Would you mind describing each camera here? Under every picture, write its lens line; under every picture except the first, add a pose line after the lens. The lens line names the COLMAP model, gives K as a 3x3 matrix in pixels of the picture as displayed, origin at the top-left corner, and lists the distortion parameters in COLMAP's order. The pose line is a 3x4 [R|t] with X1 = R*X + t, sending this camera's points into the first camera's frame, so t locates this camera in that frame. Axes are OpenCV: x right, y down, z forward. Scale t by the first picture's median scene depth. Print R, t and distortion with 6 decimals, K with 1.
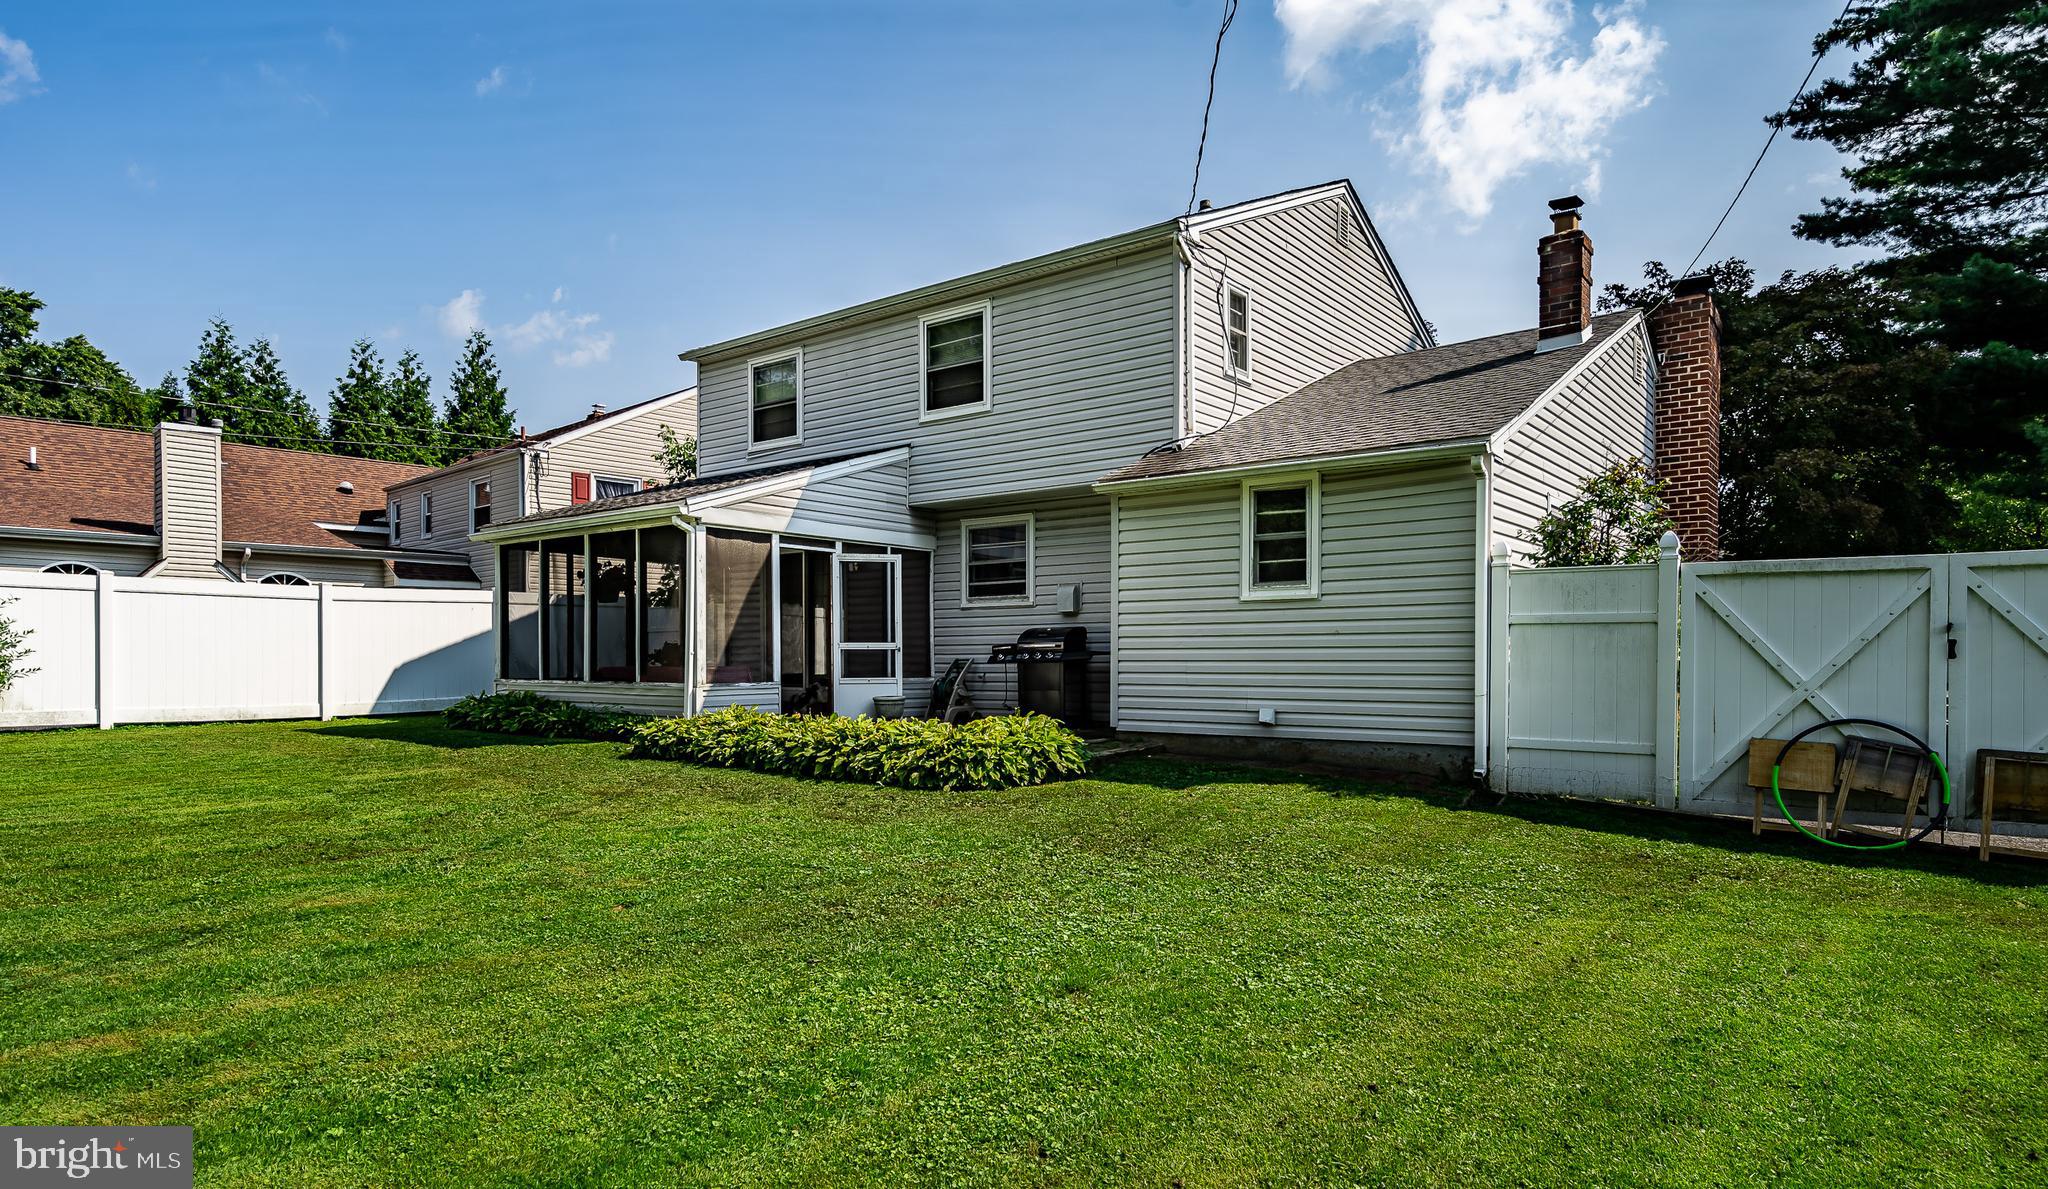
lens RADIAL K [[1136.7, 0, 1017.1], [0, 1136.7, 658.6], [0, 0, 1]] dist [0.001728, -0.001966]
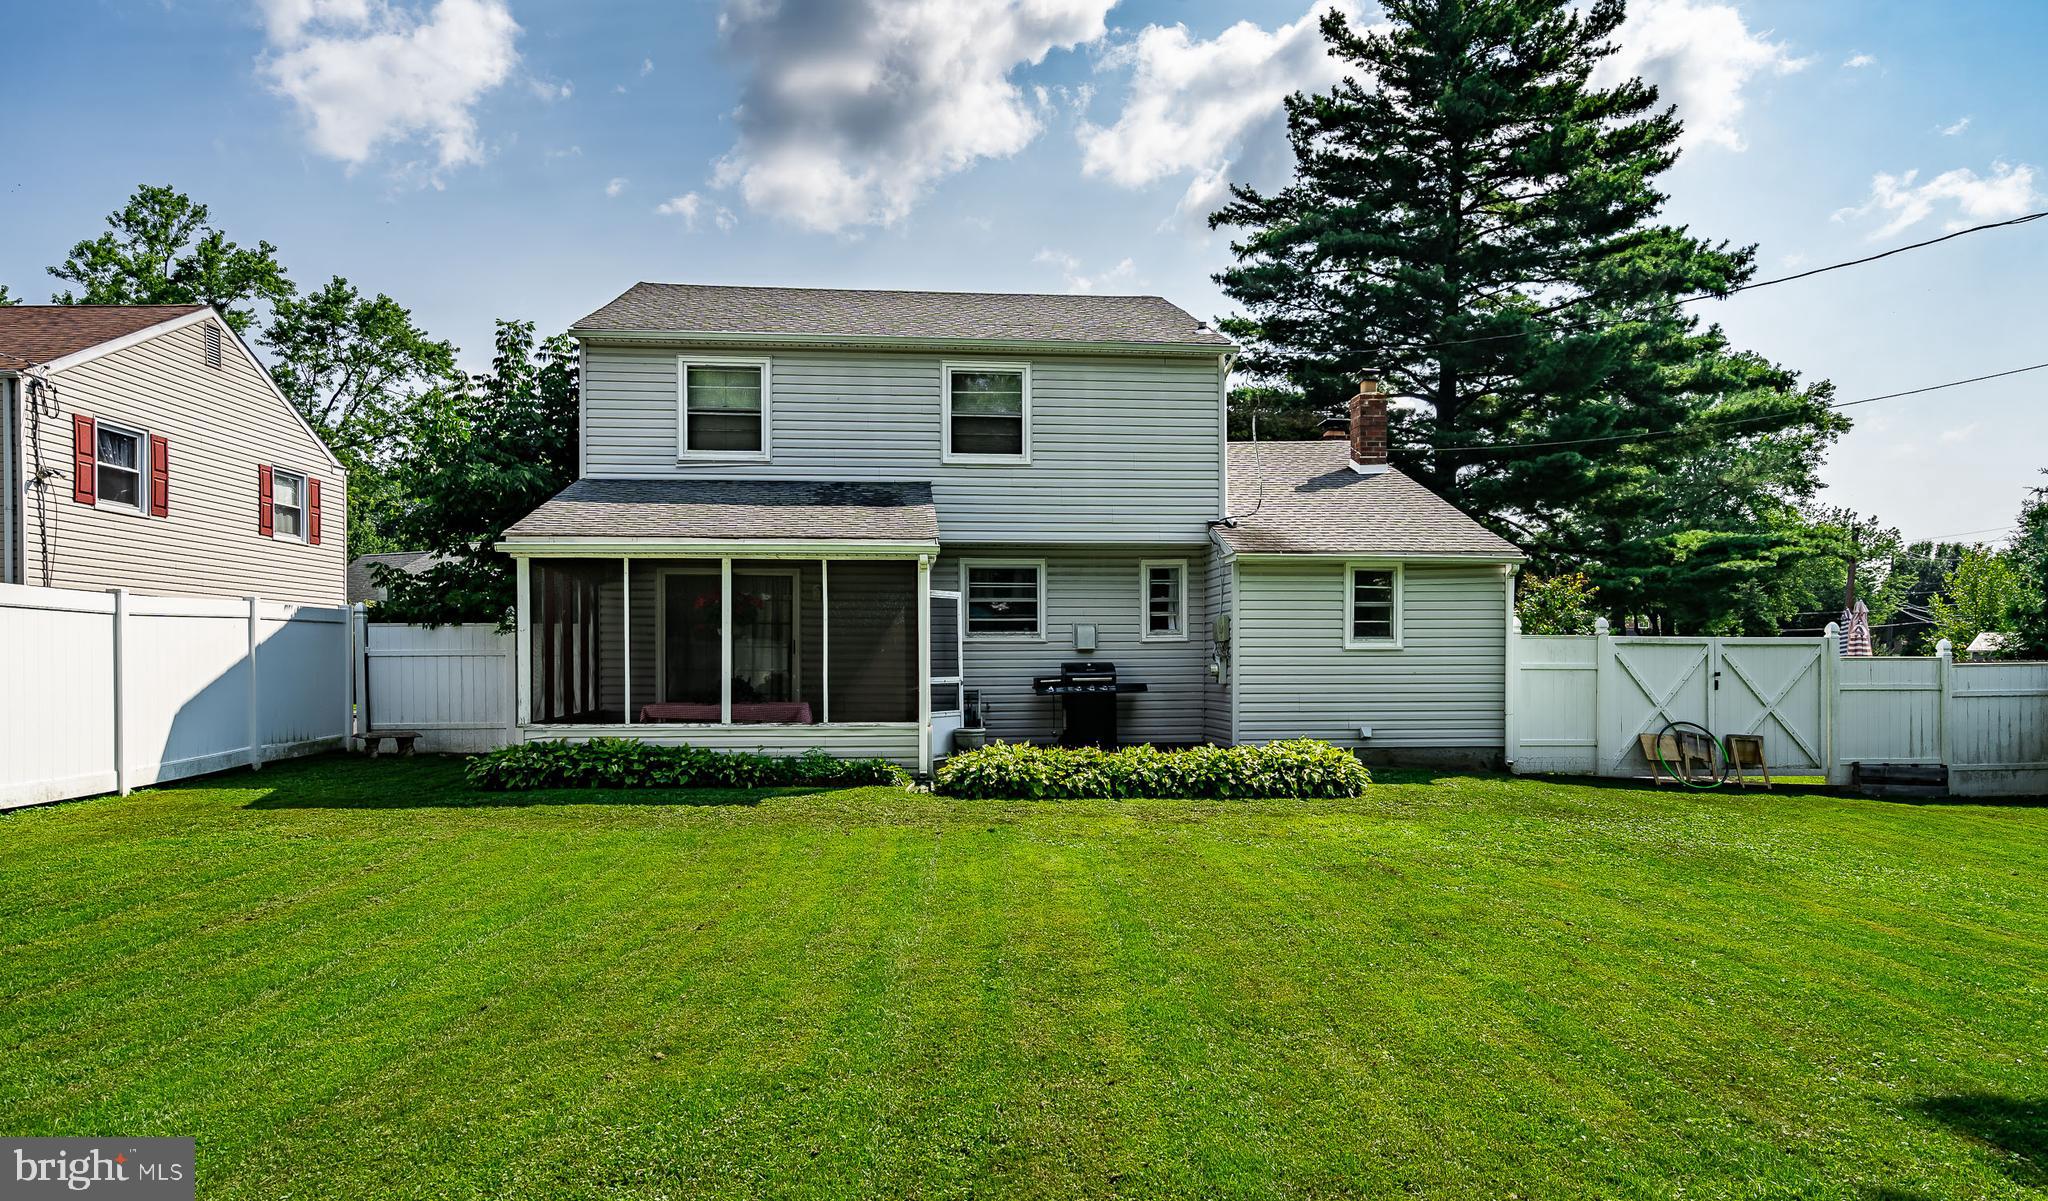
lens RADIAL K [[1246.8, 0, 1023.4], [0, 1246.8, 668.5], [0, 0, 1]] dist [0.004384, -0.001169]
pose [[0.728991, -0.003442, 0.684515, -0.841253], [0.000988, 0.999992, 0.003977, -0.025624], [-0.684523, -0.002223, 0.728988, 0.124899]]
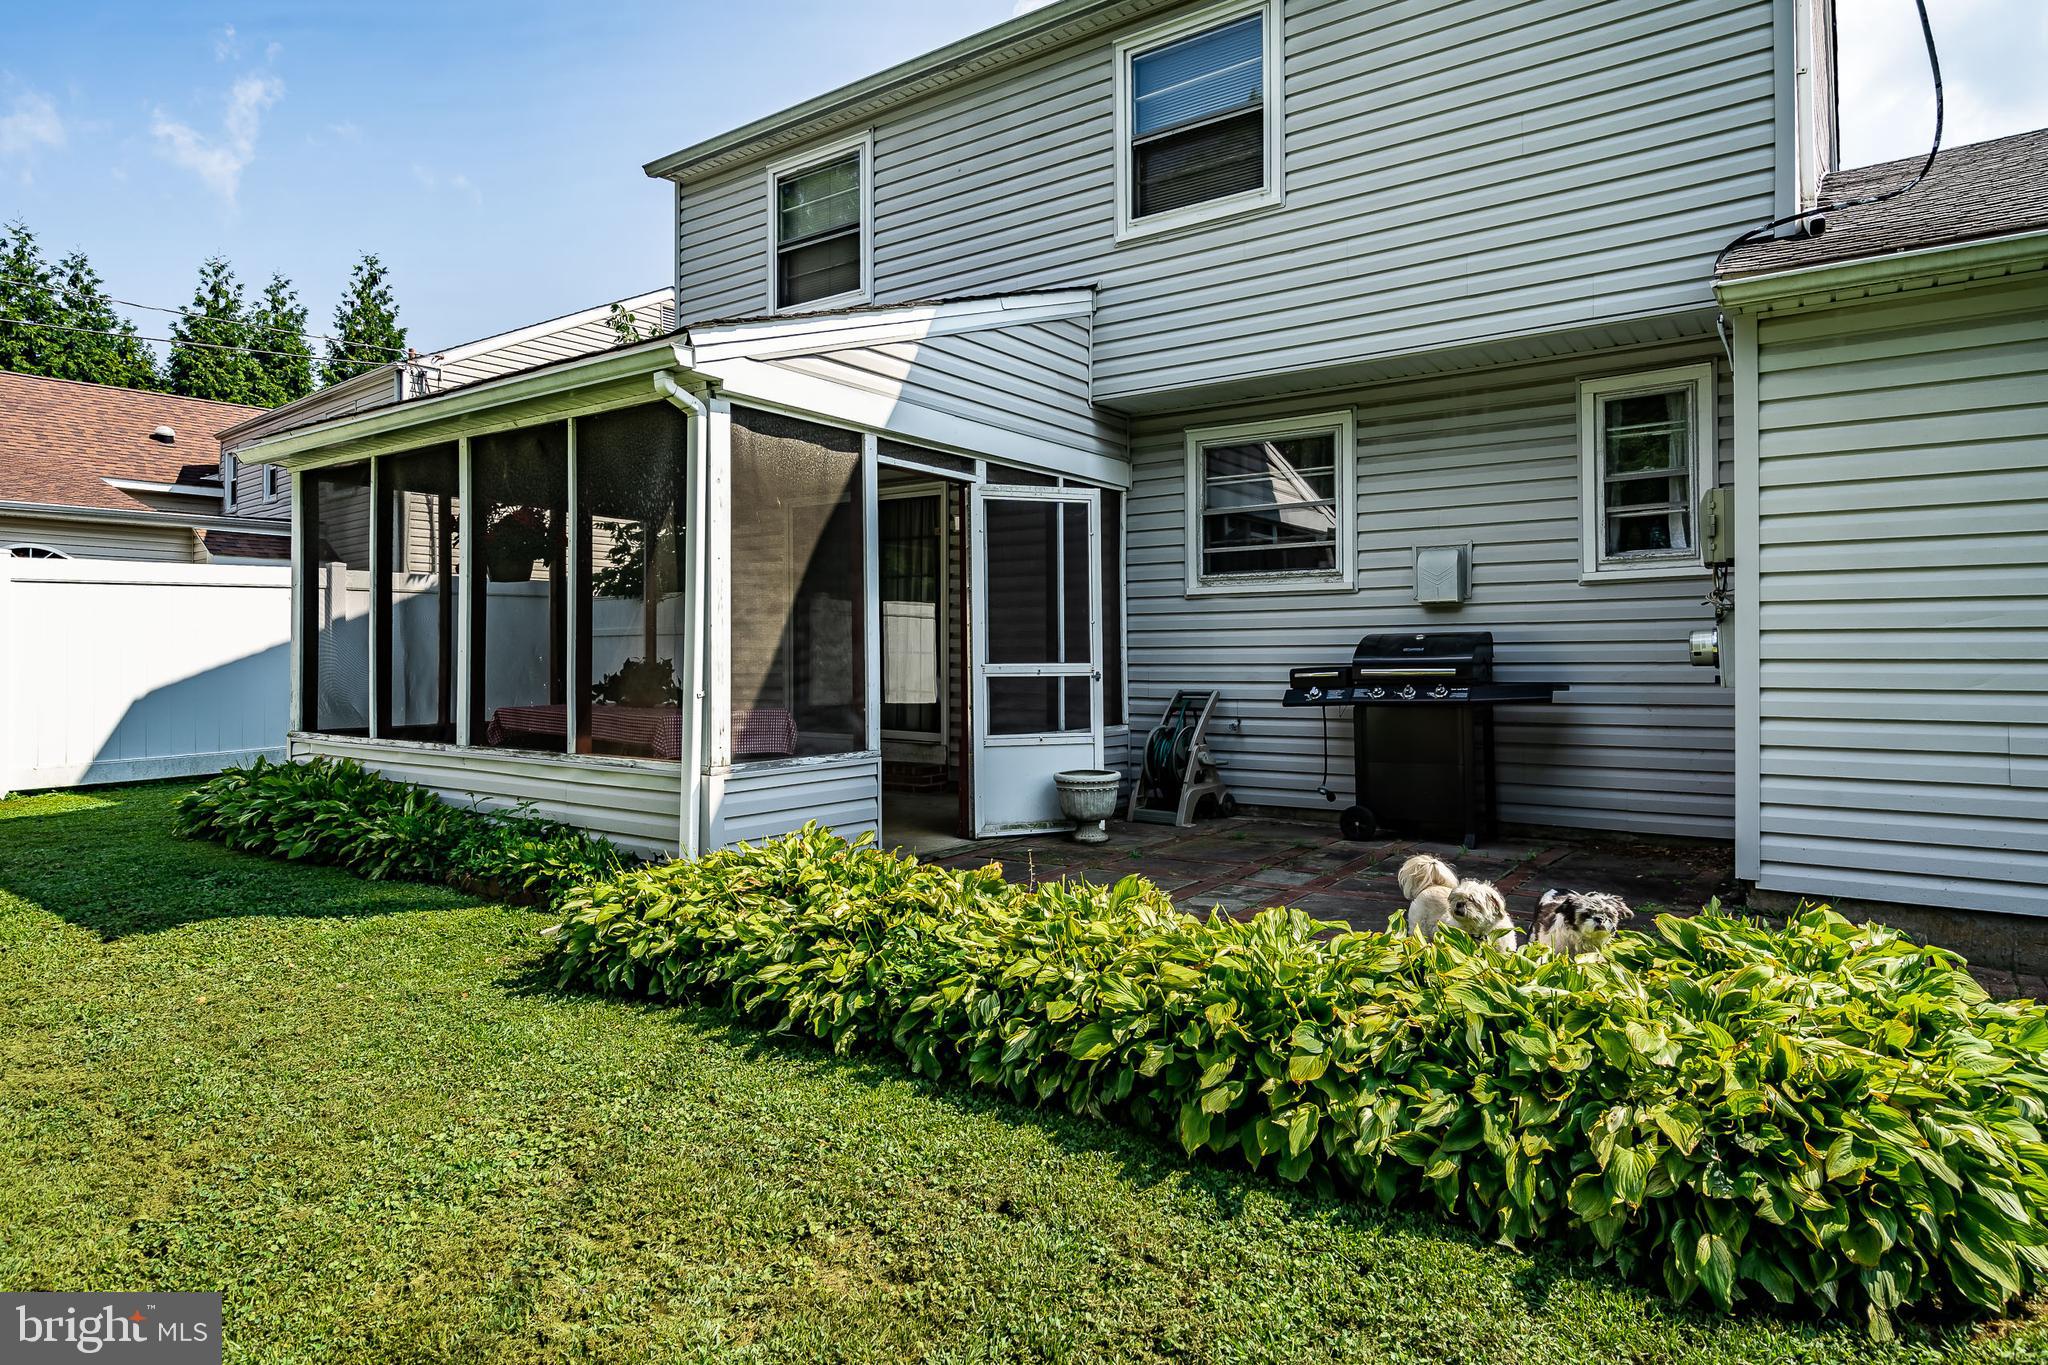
lens RADIAL K [[1182.0, 0, 1014.5], [0, 1182.0, 645.0], [0, 0, 1]] dist [0.005048, 0.004850]
pose [[0.999350, 0.000333, 0.036040, -0.158134], [0.000050, 0.999944, -0.010622, -0.016270], [-0.036041, 0.010616, 0.999294, 0.474239]]
